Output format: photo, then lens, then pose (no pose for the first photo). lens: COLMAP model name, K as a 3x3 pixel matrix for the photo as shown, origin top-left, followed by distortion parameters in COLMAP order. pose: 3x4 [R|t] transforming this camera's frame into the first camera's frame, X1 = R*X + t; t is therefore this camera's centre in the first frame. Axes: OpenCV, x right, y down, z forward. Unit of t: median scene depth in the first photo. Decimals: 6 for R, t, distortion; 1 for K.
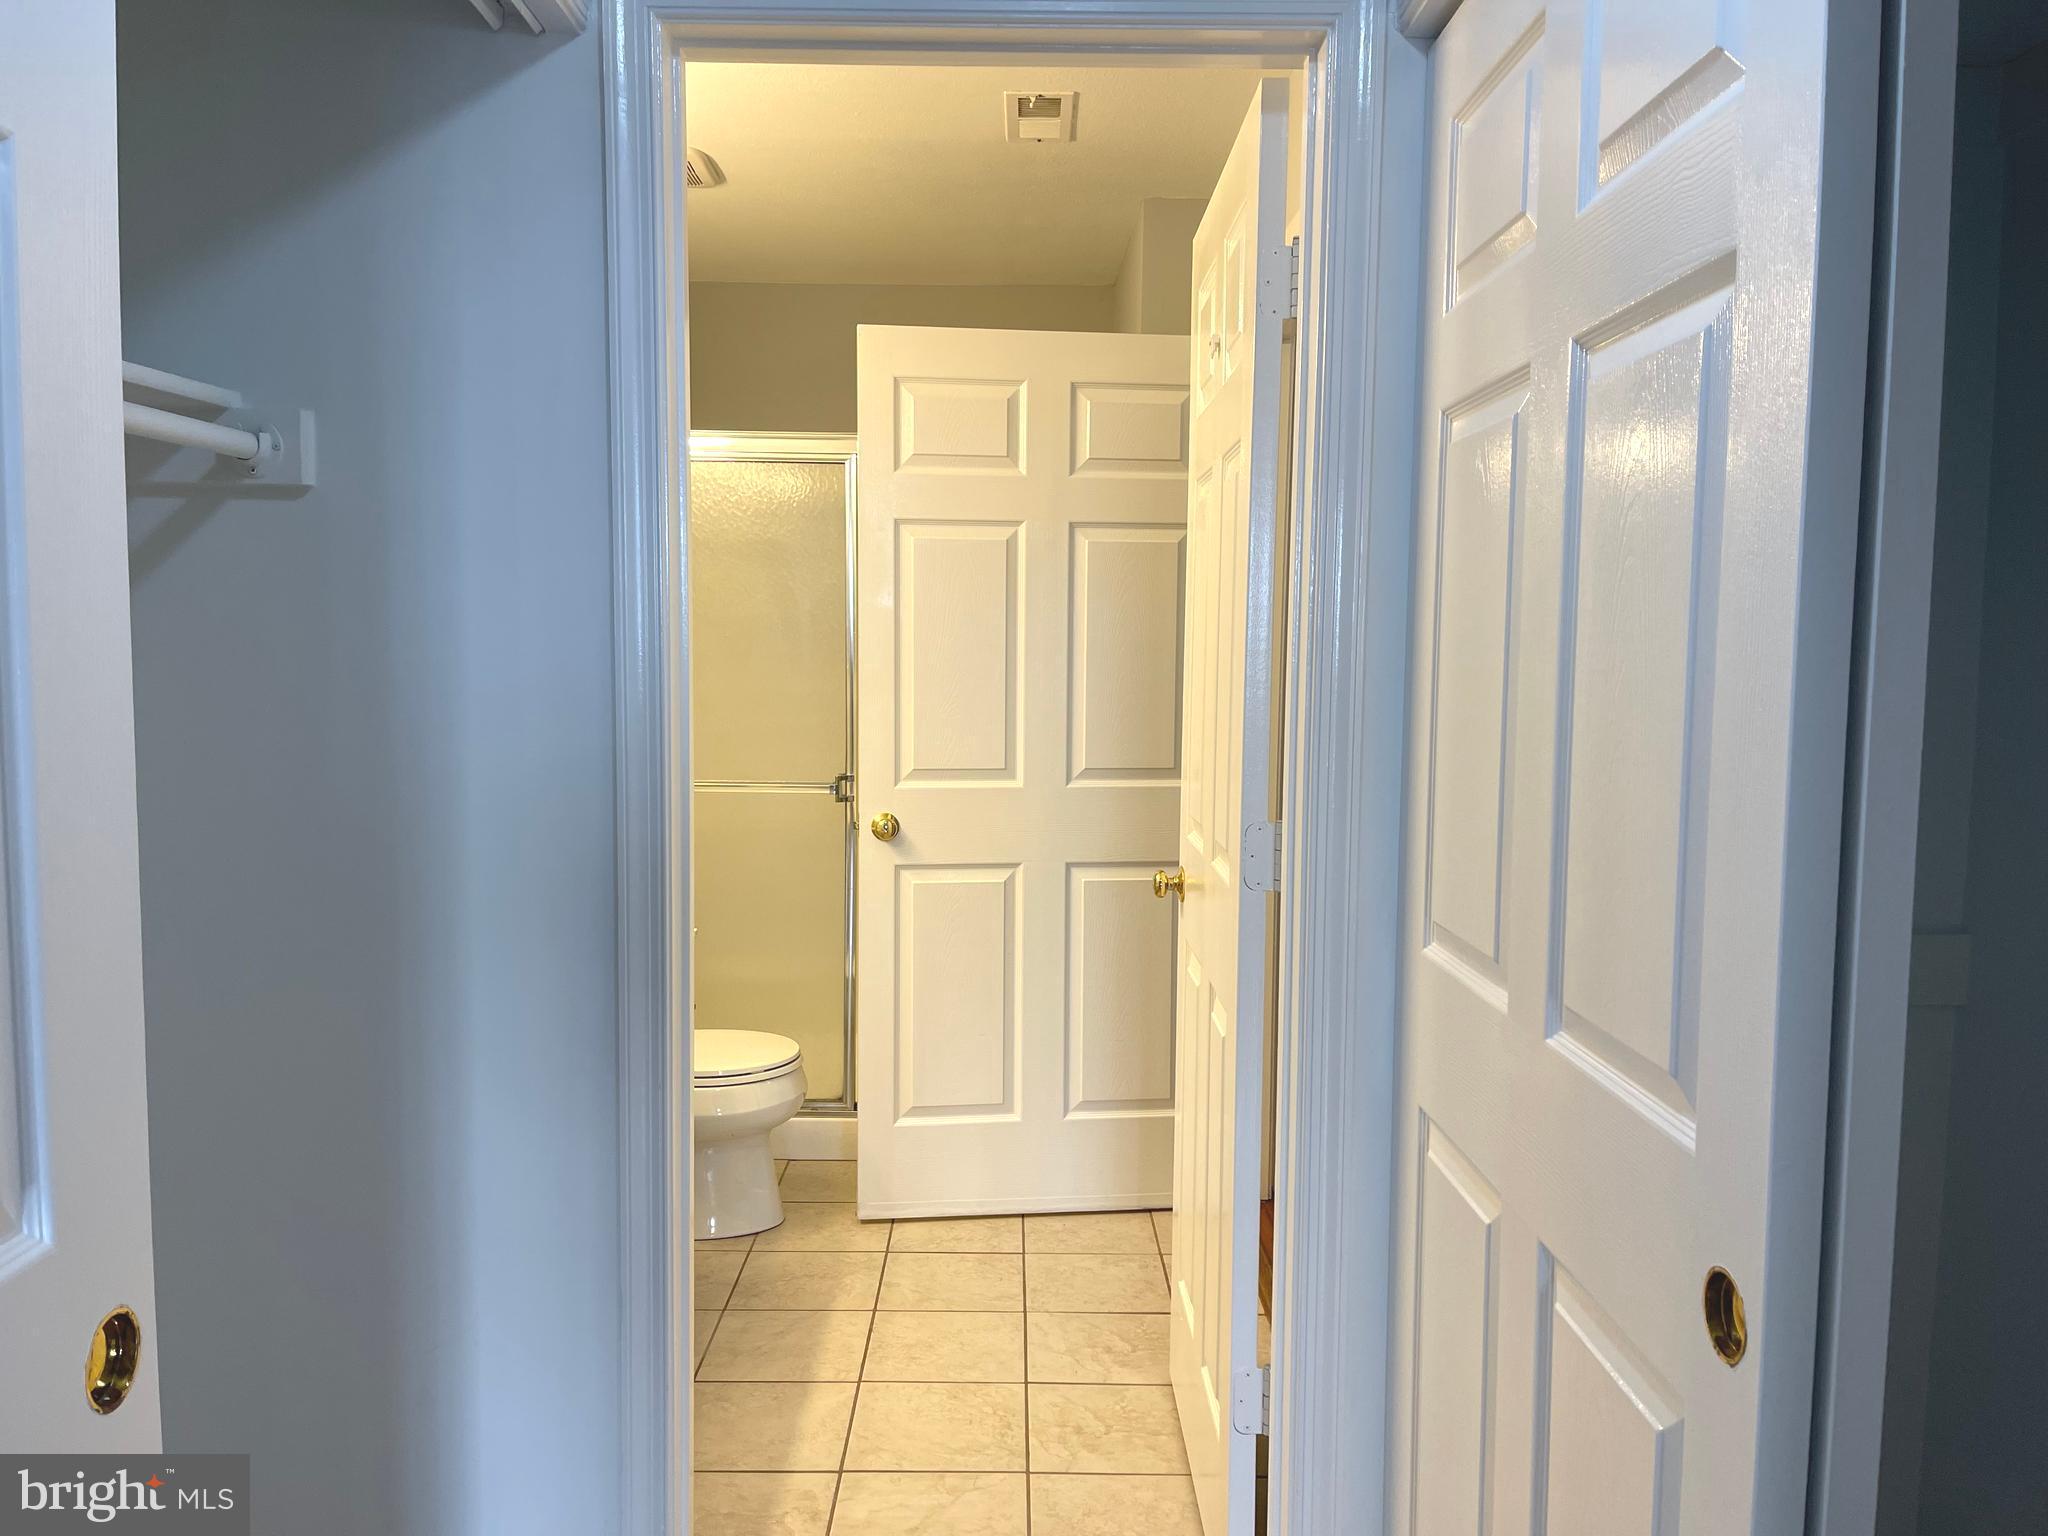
lens RADIAL K [[1505.5, 0, 1026.1], [0, 1505.5, 777.5], [0, 0, 1]] dist [0.142890, -0.197350]
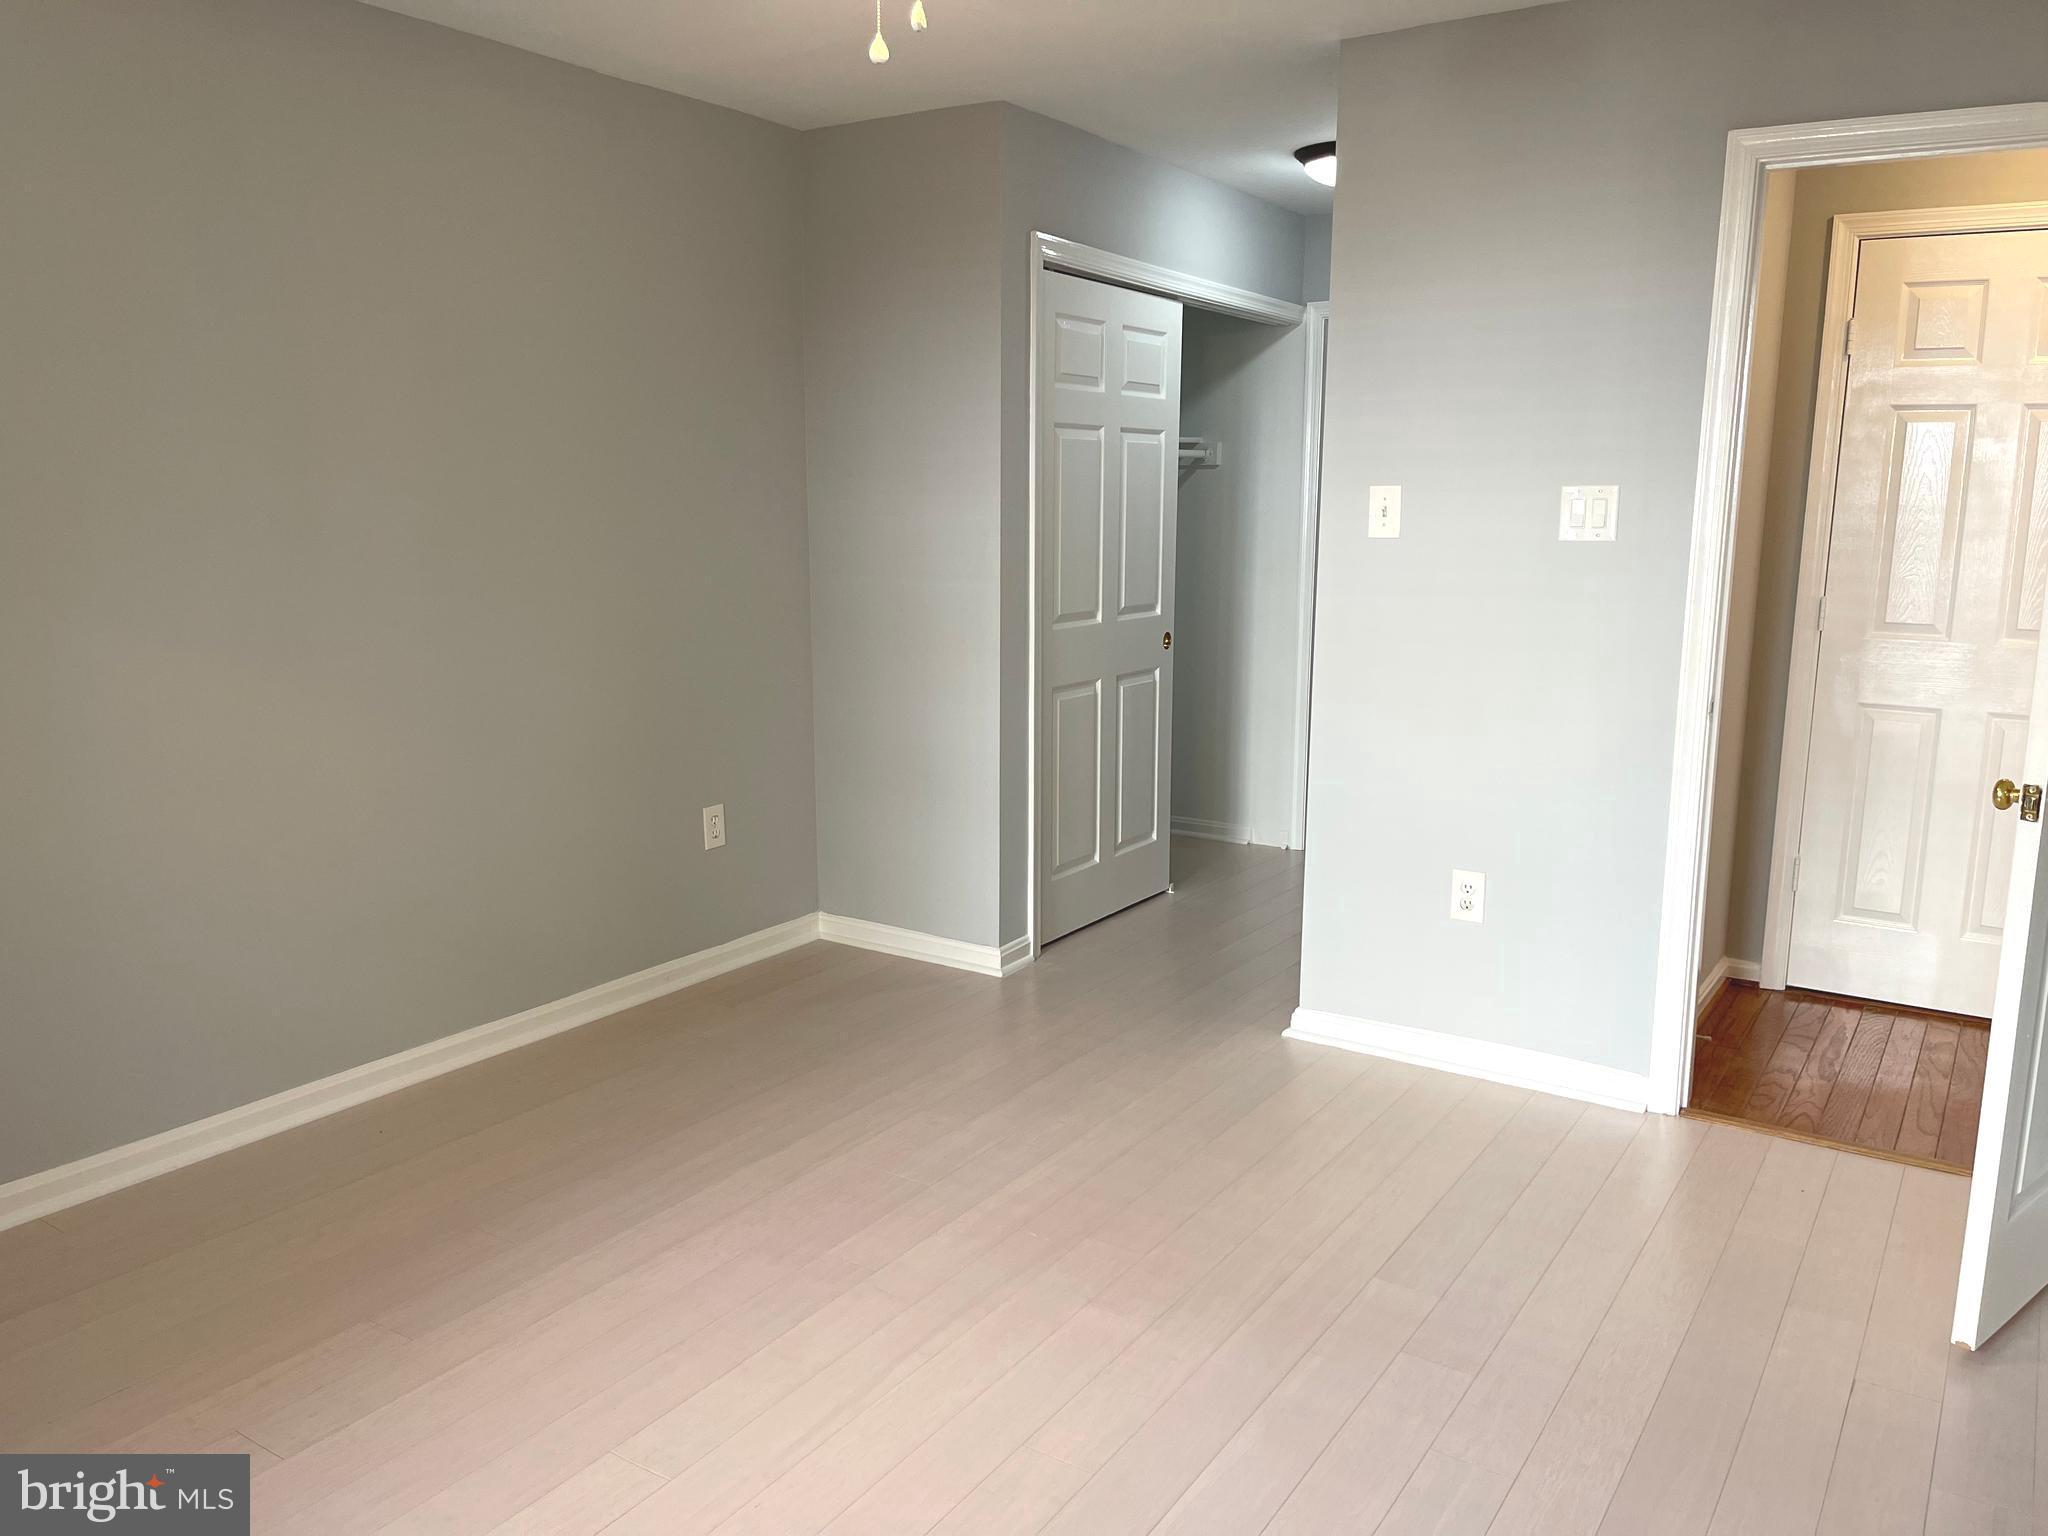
lens RADIAL K [[1547.6, 0, 1009.5], [0, 1547.6, 763.1], [0, 0, 1]] dist [0.083106, -0.105947]
pose [[0.840934, 0.083558, -0.534648, 1.057784], [-0.074871, 0.996470, 0.037971, 0.377953], [0.535933, 0.008098, 0.844222, -2.180440]]
